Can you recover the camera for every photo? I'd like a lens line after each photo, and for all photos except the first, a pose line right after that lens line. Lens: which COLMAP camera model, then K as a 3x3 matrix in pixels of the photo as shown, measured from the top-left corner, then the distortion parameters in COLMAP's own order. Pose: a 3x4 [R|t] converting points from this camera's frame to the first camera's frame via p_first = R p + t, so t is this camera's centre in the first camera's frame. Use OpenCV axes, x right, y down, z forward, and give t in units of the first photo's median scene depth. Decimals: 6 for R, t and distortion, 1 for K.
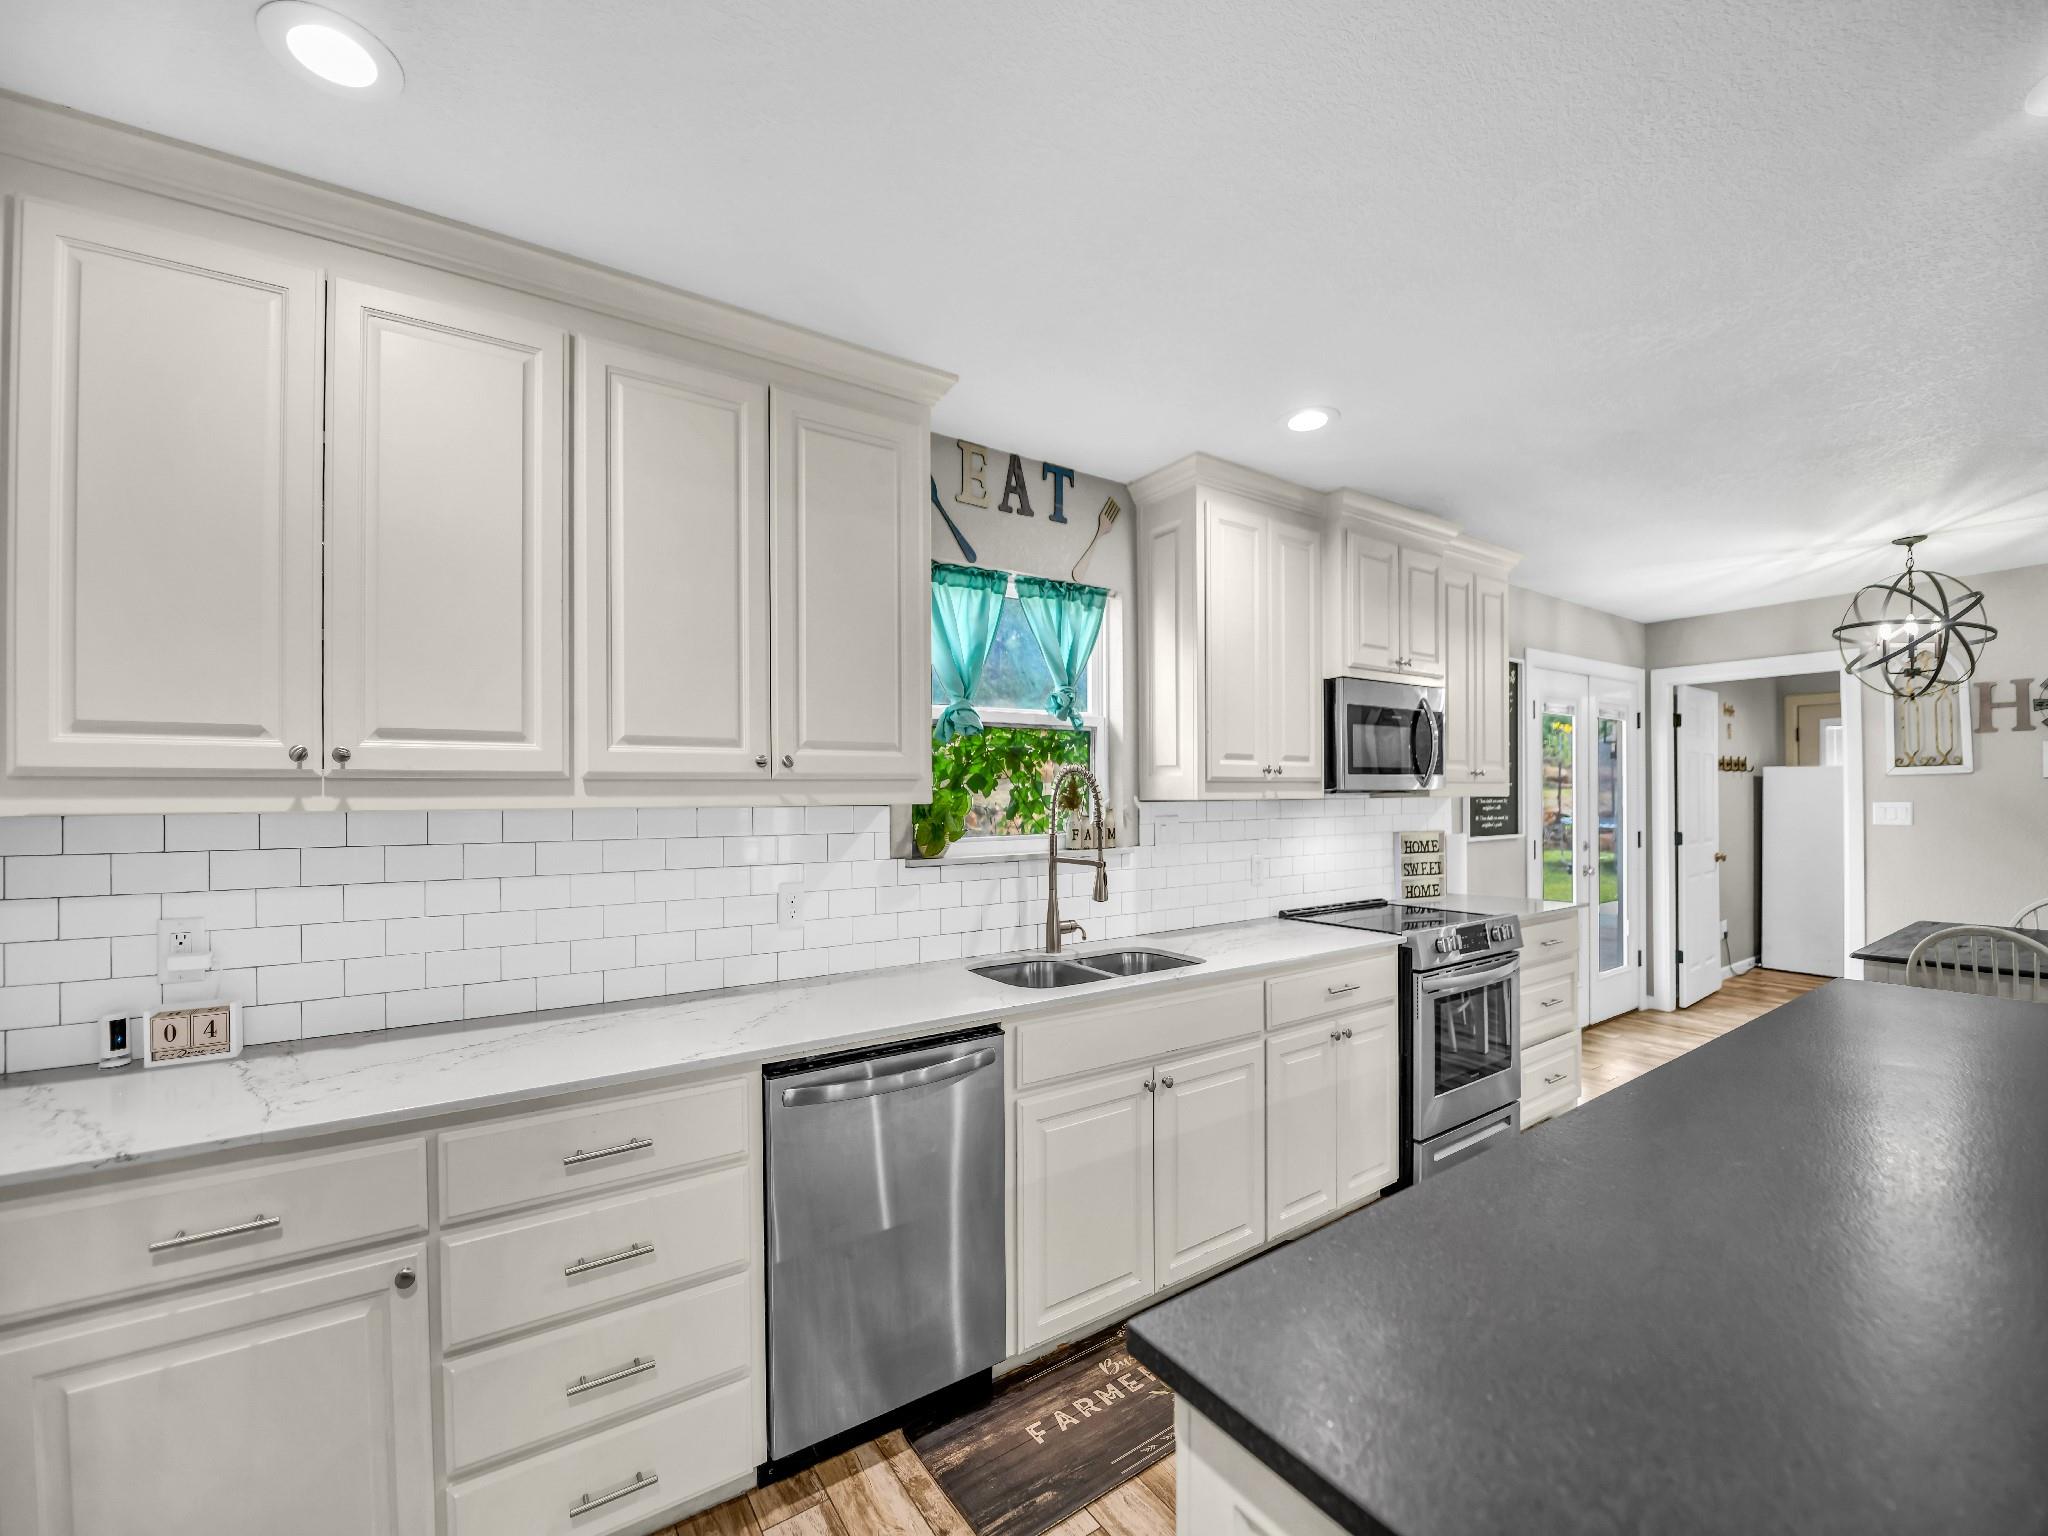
lens RADIAL K [[873.6, 0, 1052.0], [0, 873.6, 789.6], [0, 0, 1]] dist [-0.015751, -0.000852]
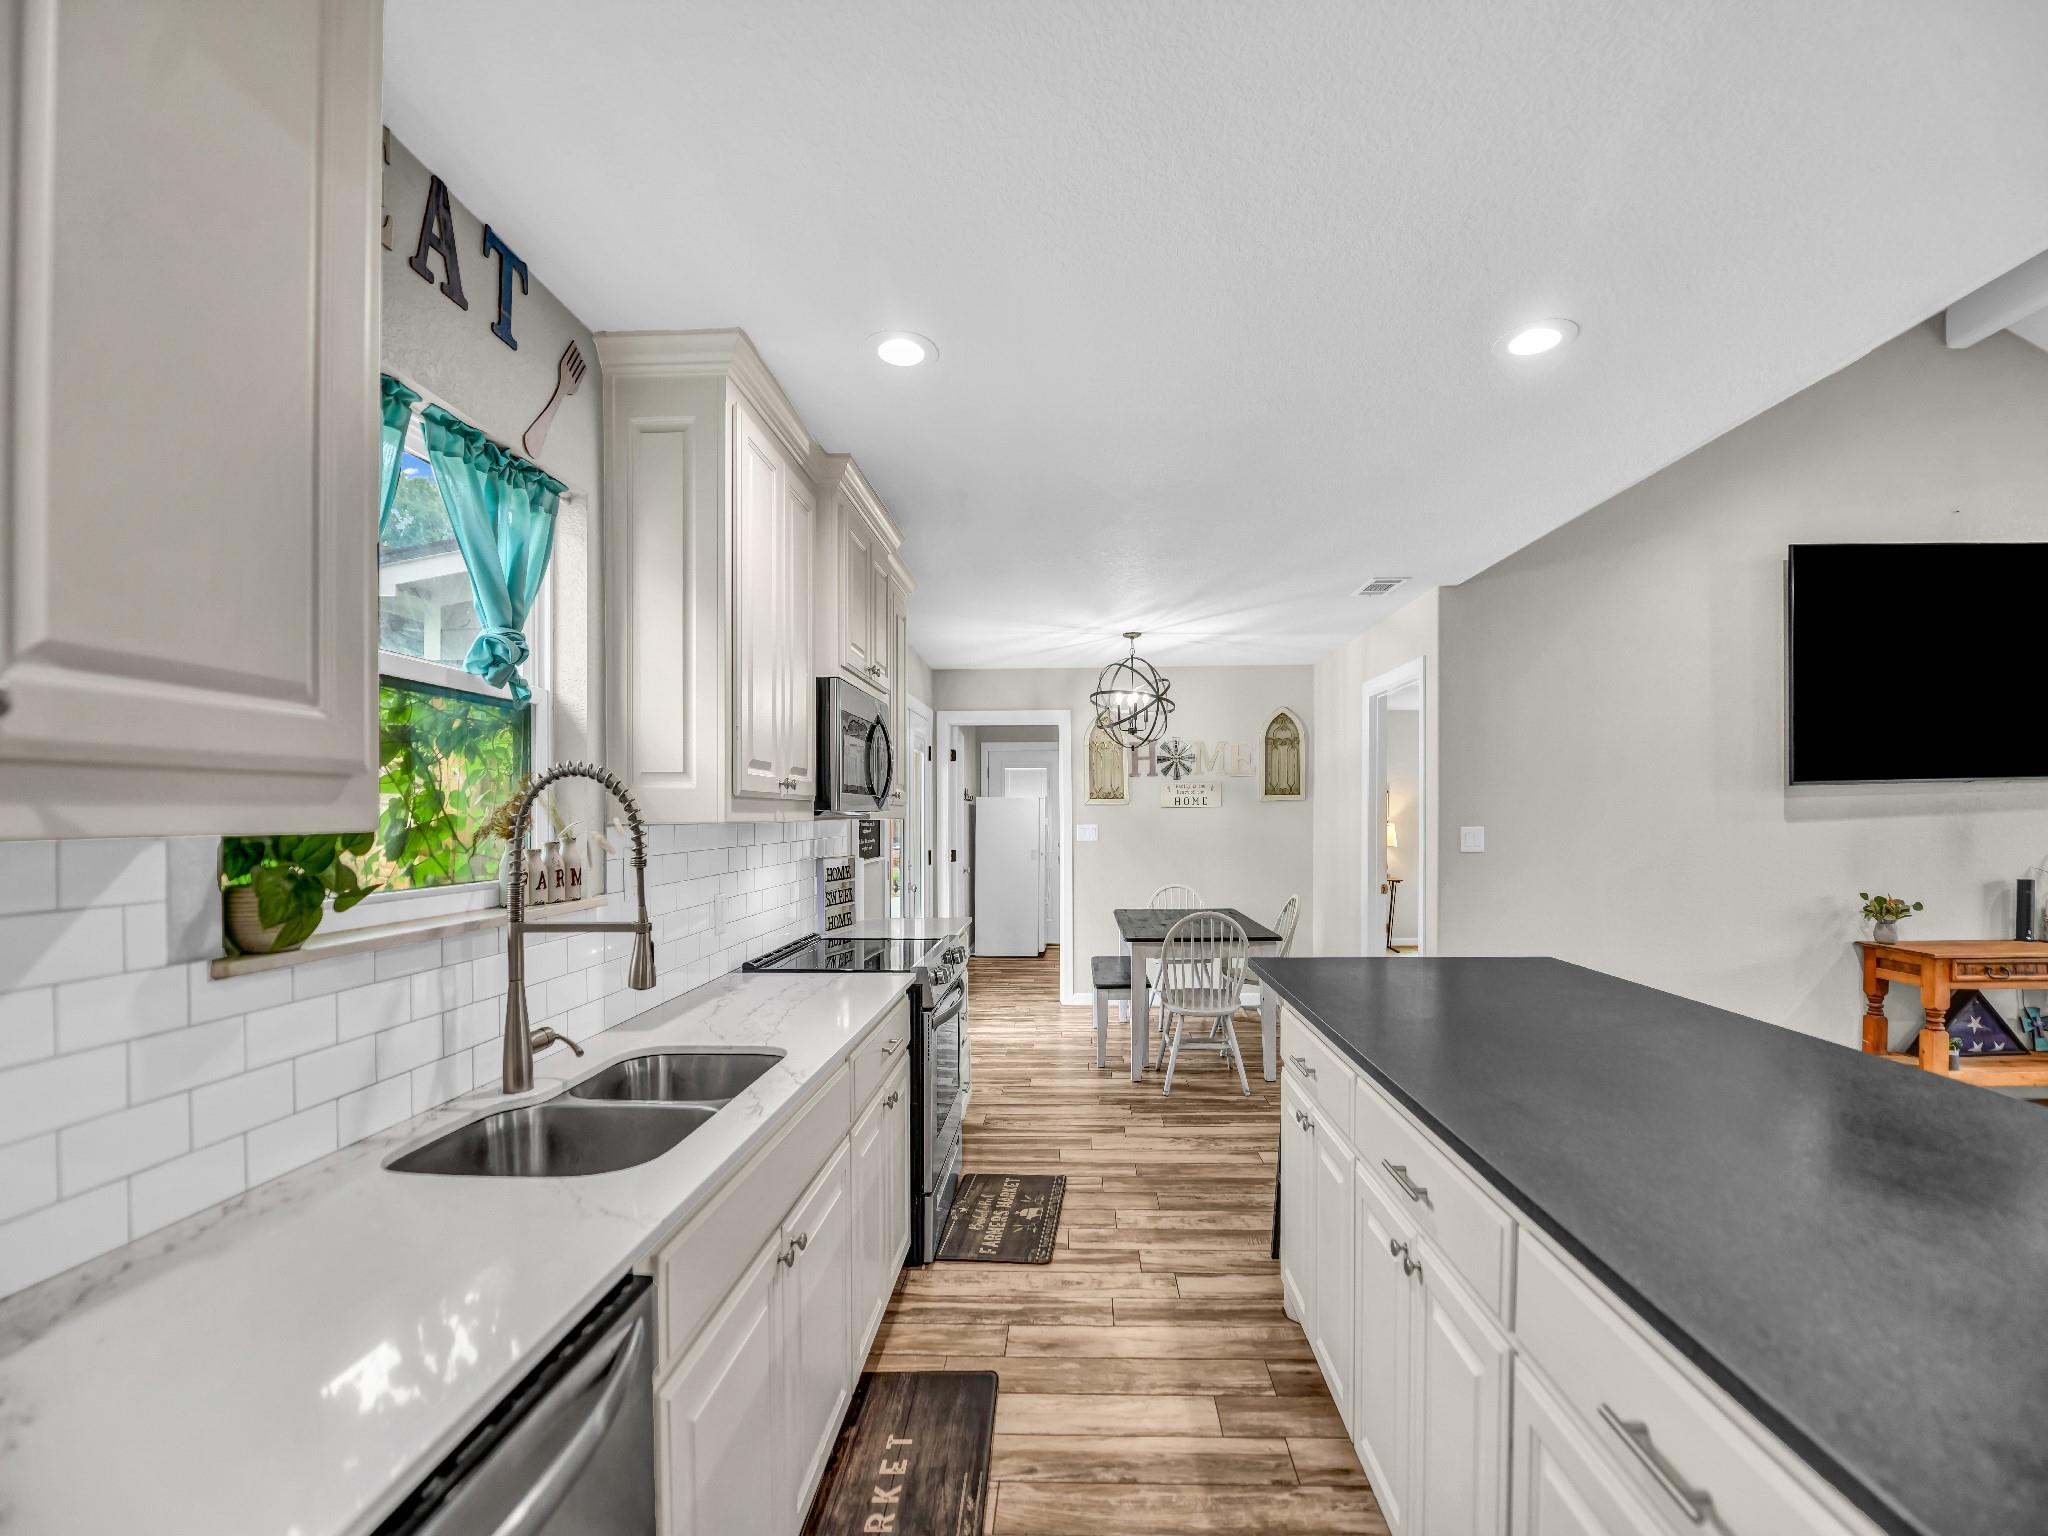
lens RADIAL K [[850.4, 0, 1085.6], [0, 850.4, 822.2], [0, 0, 1]] dist [-0.015848, -0.000218]
pose [[0.587249, -0.000025, 0.809406, -0.217775], [-0.008566, 0.999944, 0.006246, 0.004618], [-0.809361, -0.010601, 0.587216, 0.360519]]
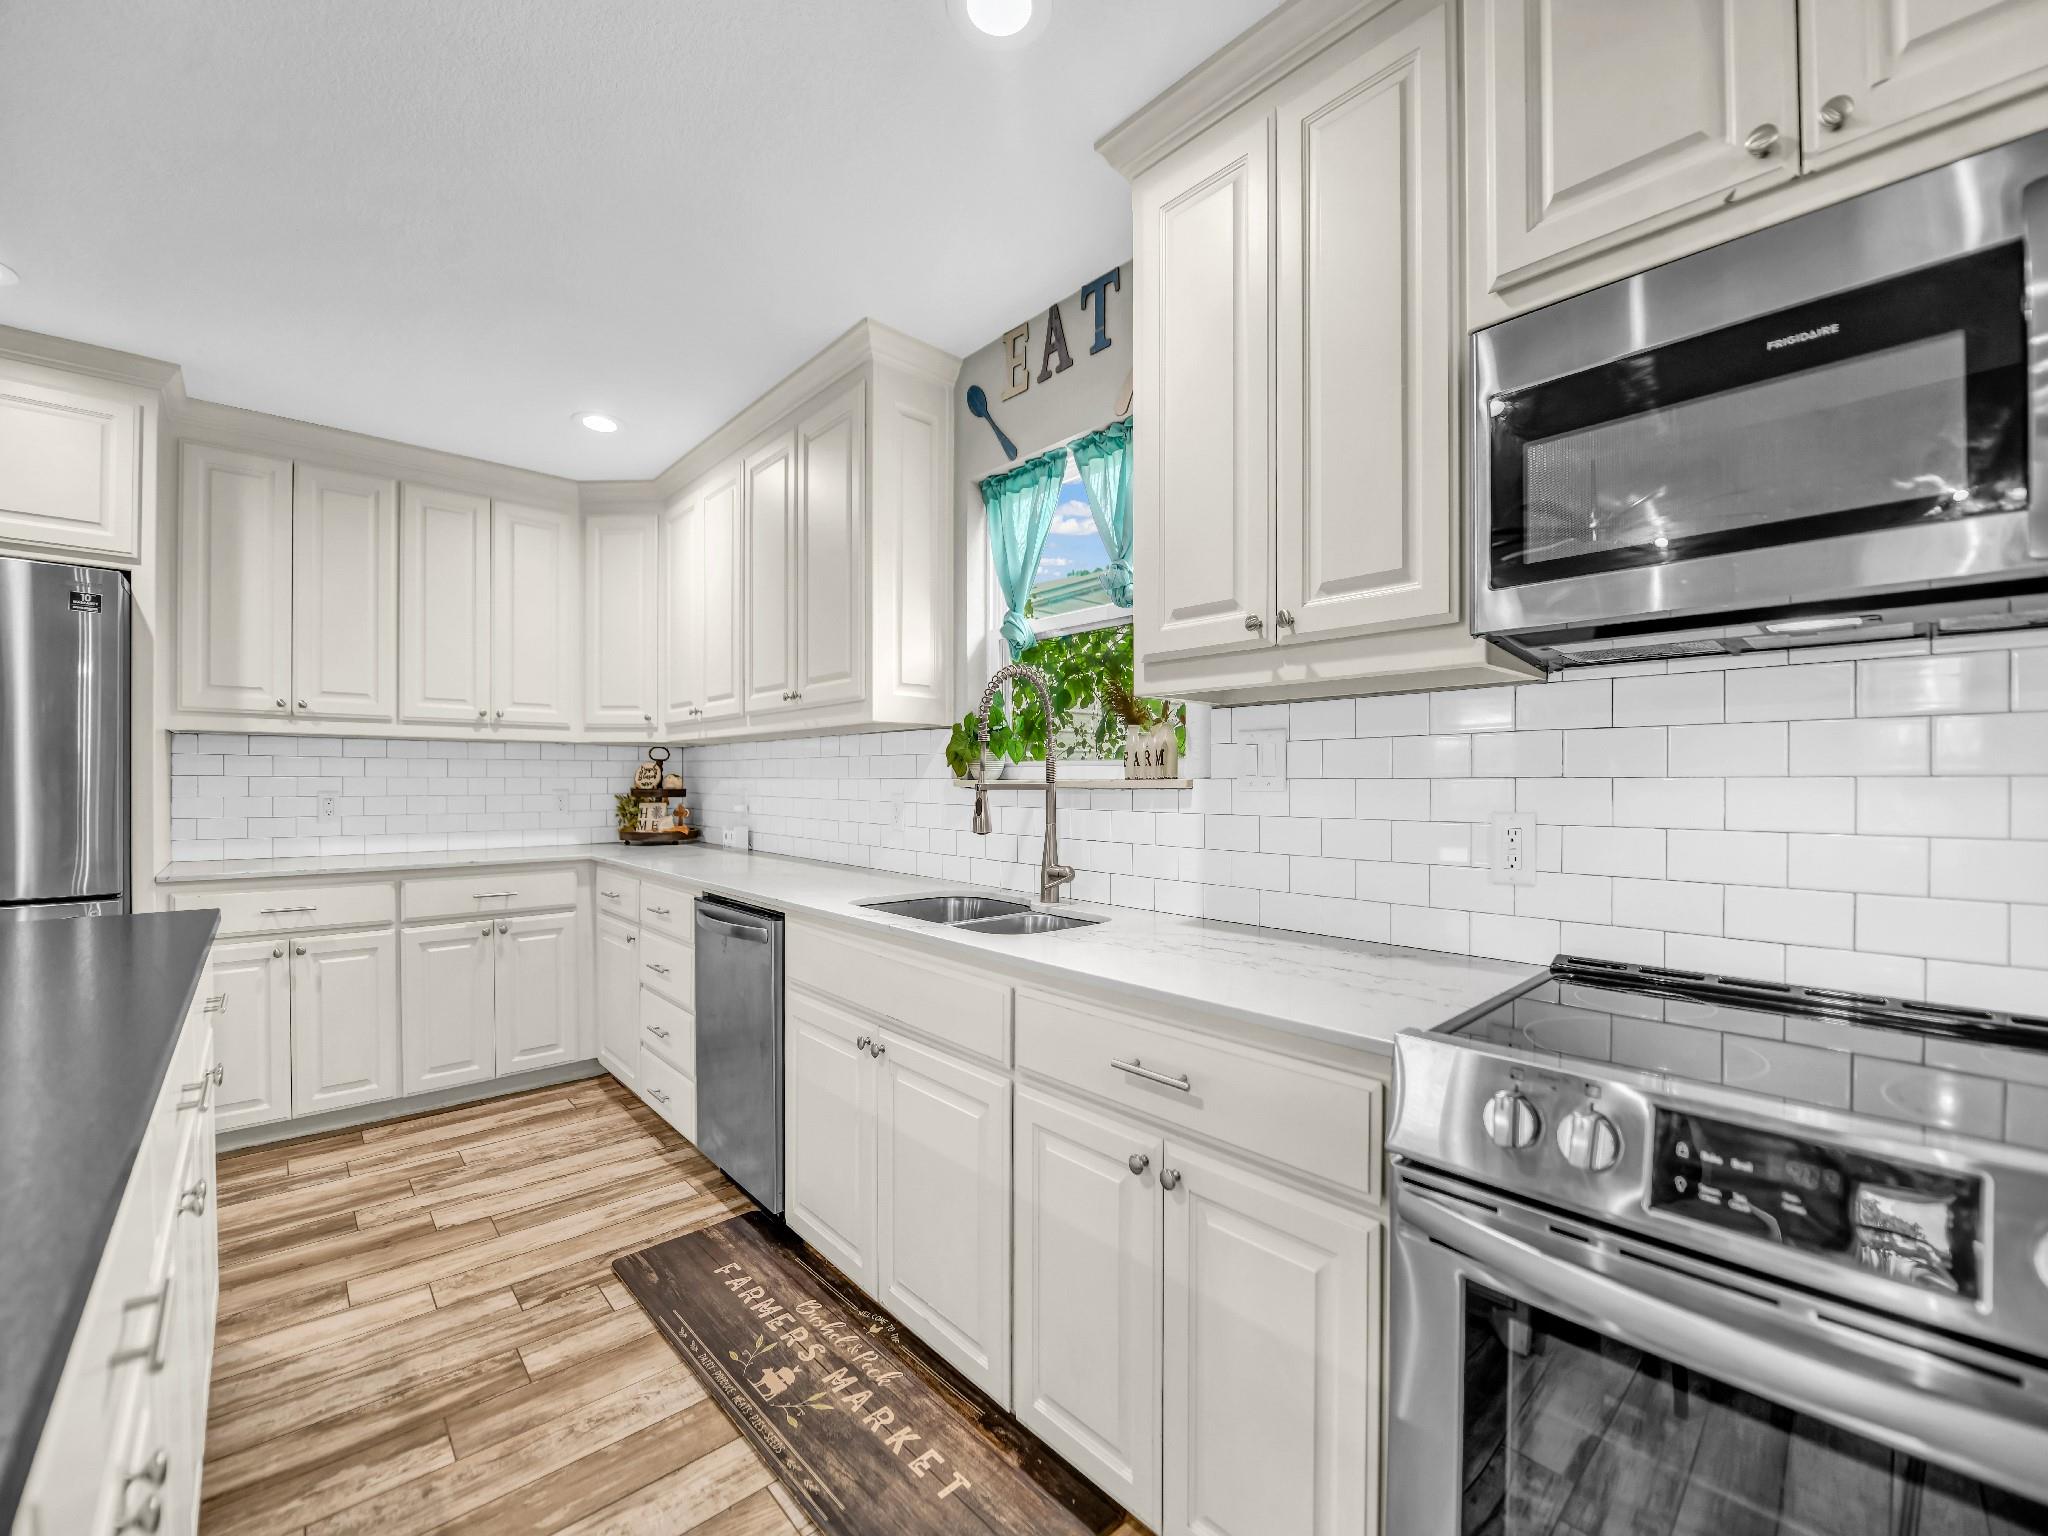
lens RADIAL K [[880.3, 0, 1054.1], [0, 880.3, 789.3], [0, 0, 1]] dist [-0.014219, -0.004753]
pose [[0.104752, 0.013442, -0.994408, 0.778281], [0.003325, 0.999898, 0.013866, 0.068084], [0.994493, -0.004759, 0.104697, 0.881292]]
